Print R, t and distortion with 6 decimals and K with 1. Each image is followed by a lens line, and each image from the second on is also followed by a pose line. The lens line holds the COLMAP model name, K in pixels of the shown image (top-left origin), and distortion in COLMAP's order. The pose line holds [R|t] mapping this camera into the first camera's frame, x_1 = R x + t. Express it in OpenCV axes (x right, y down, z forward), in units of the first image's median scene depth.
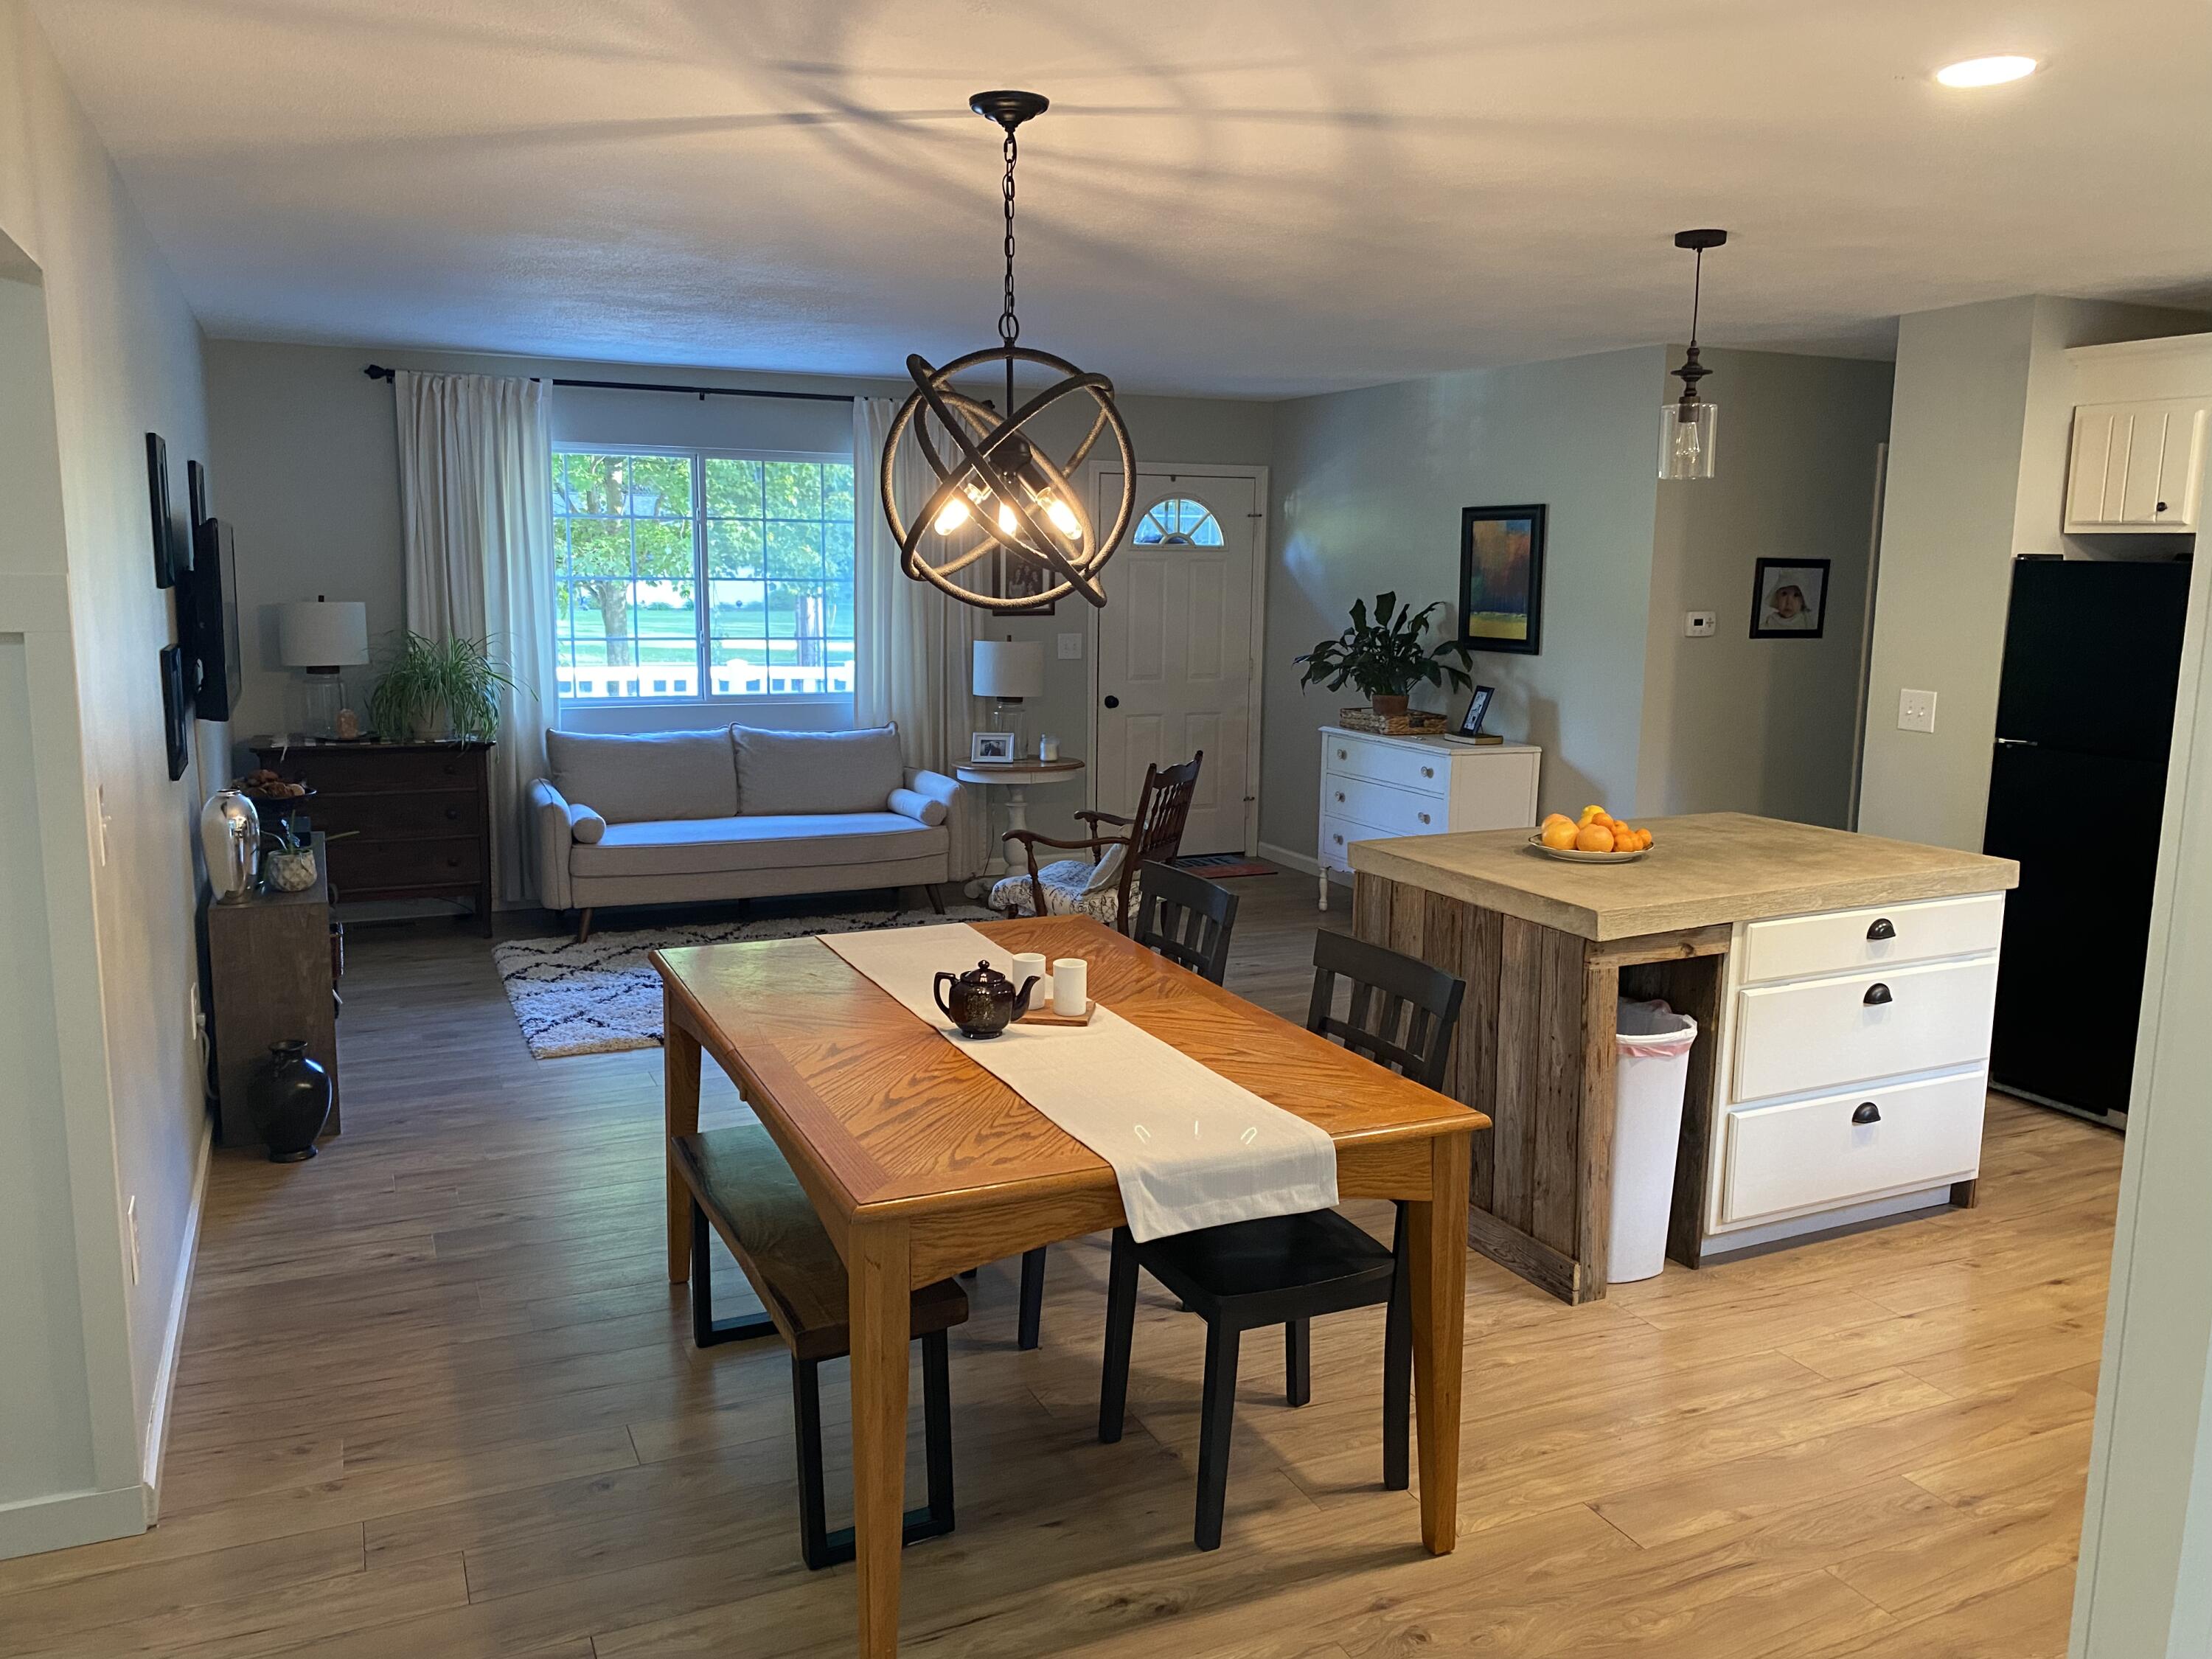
lens RADIAL K [[1673.5, 0, 1089.9], [0, 1673.5, 819.9], [0, 0, 1]] dist [0.026330, -0.049069]
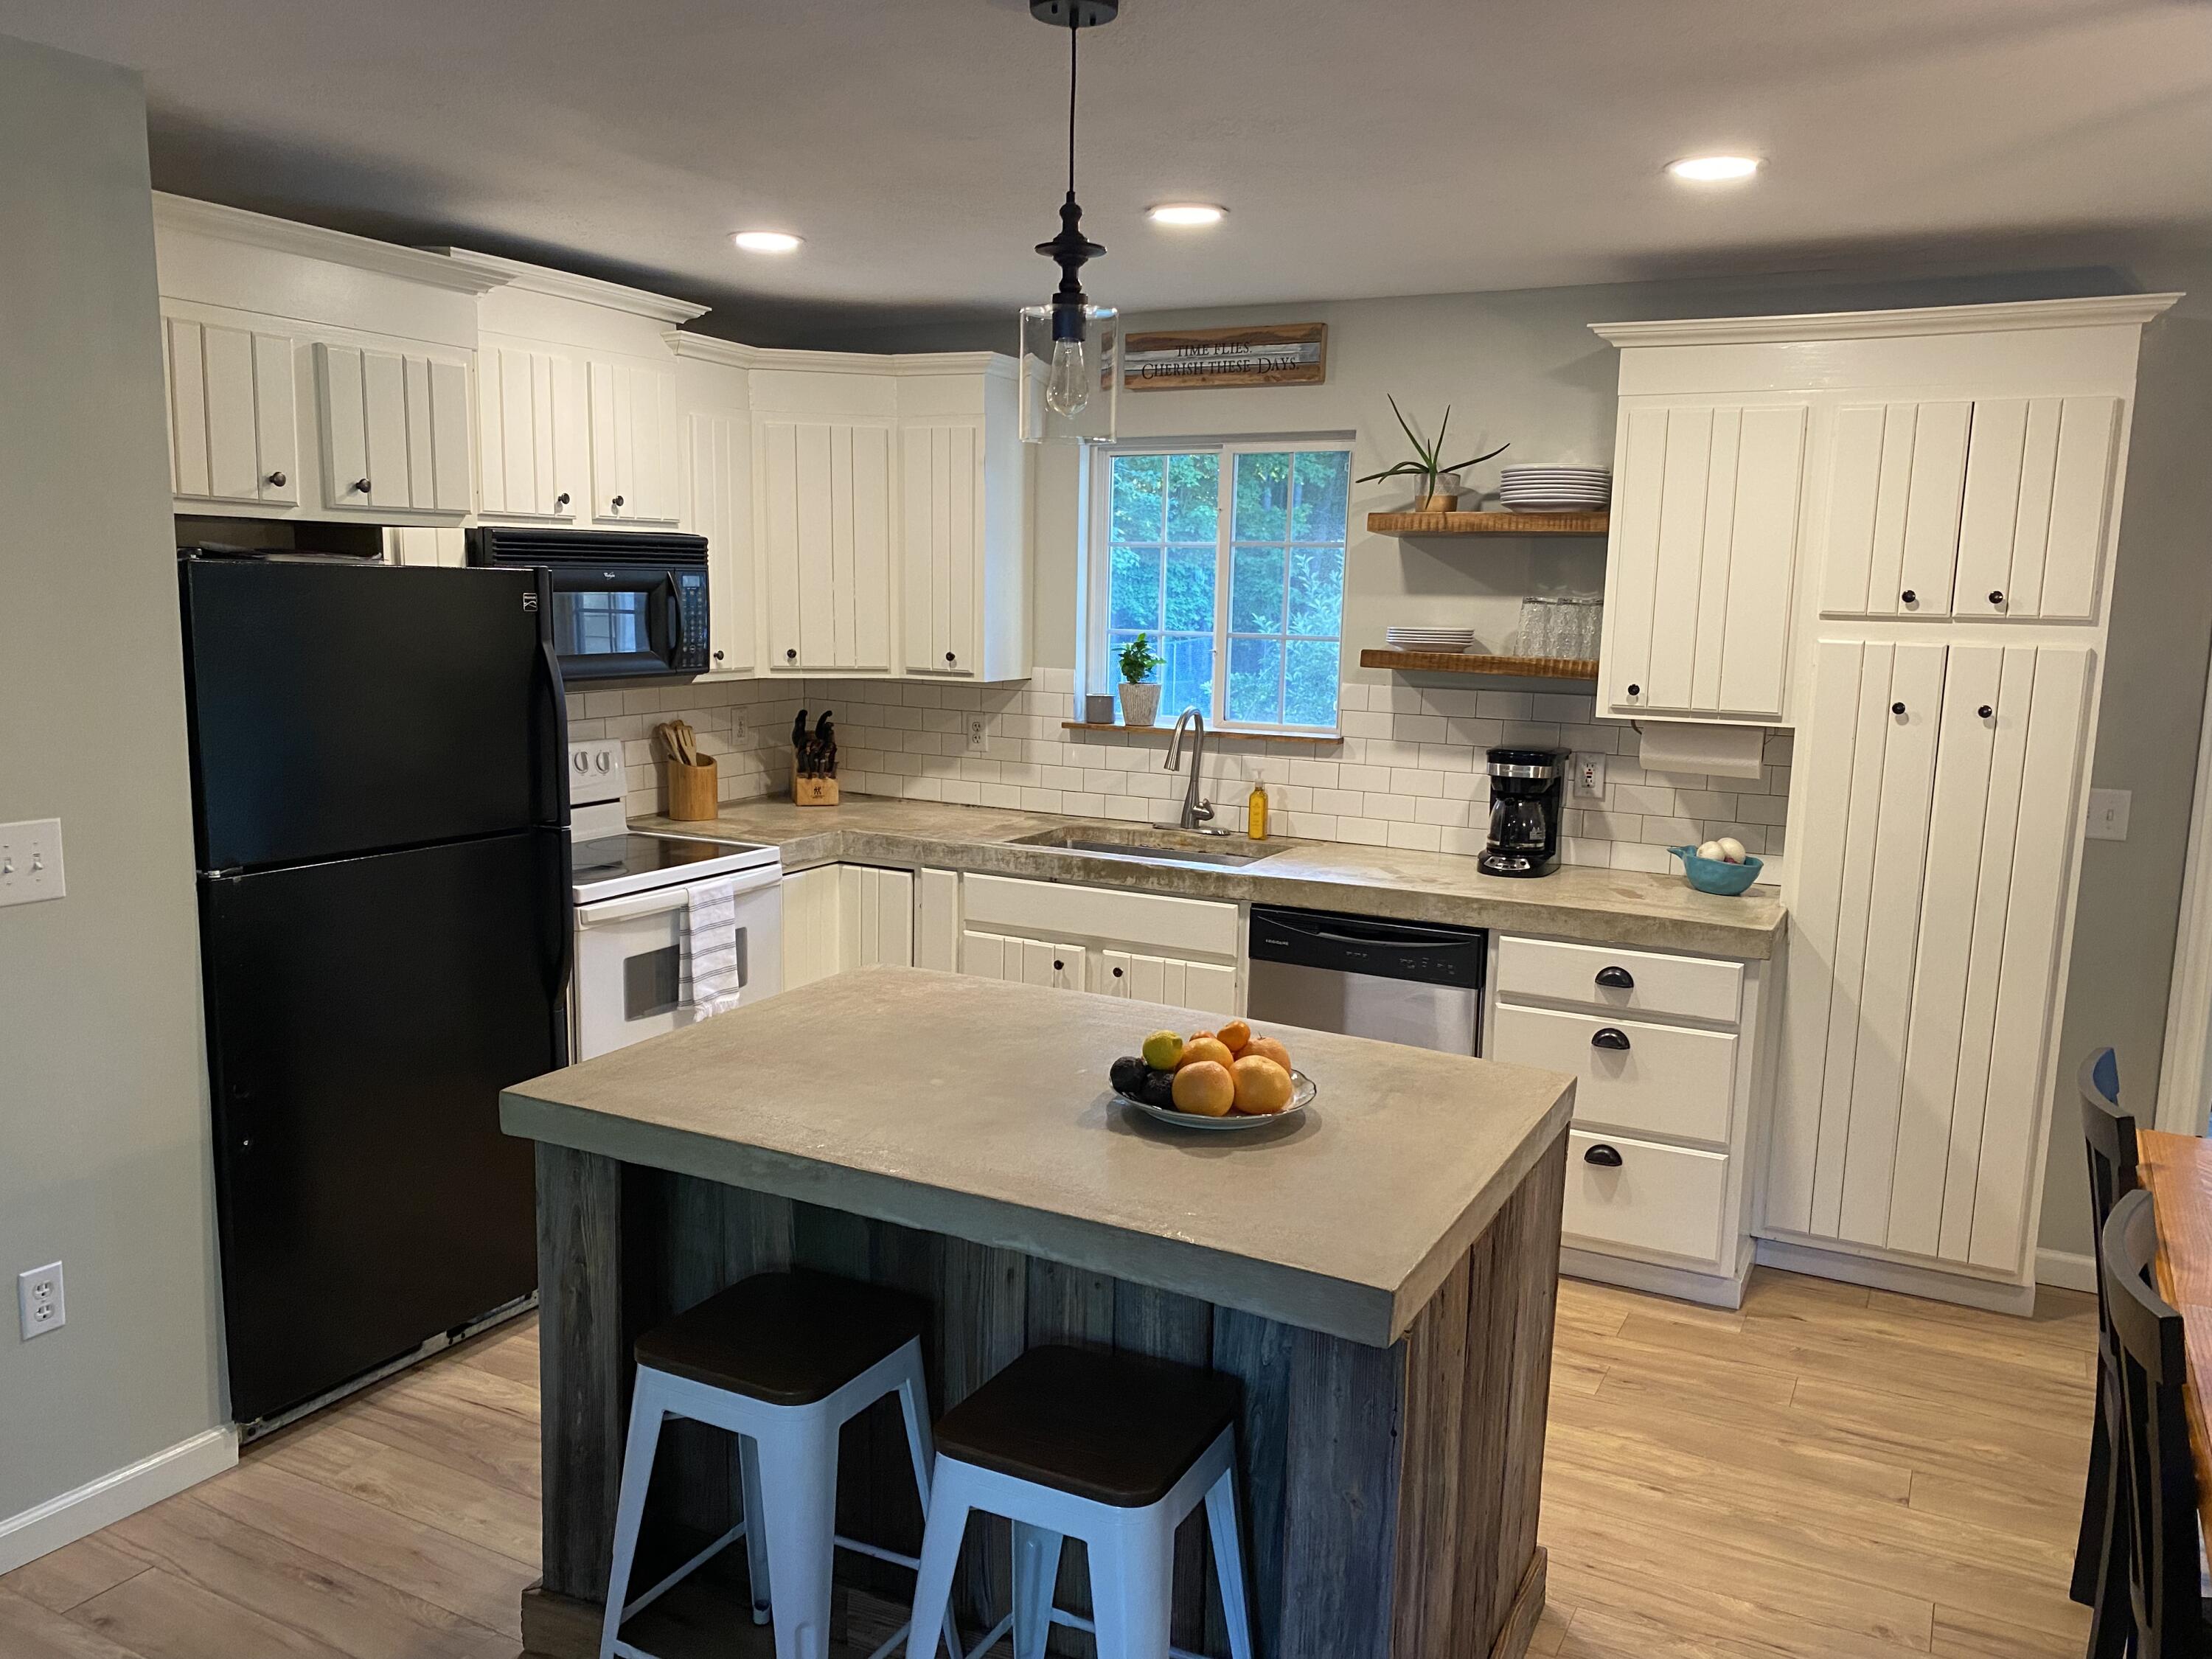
lens RADIAL K [[1673.5, 0, 1117.3], [0, 1673.5, 839.0], [0, 0, 1]] dist [0.026330, -0.049069]
pose [[-0.606858, -0.146592, 0.781175, -0.164493], [0.098763, 0.961319, 0.257122, -0.313185], [-0.788650, 0.233187, -0.568907, 1.909665]]
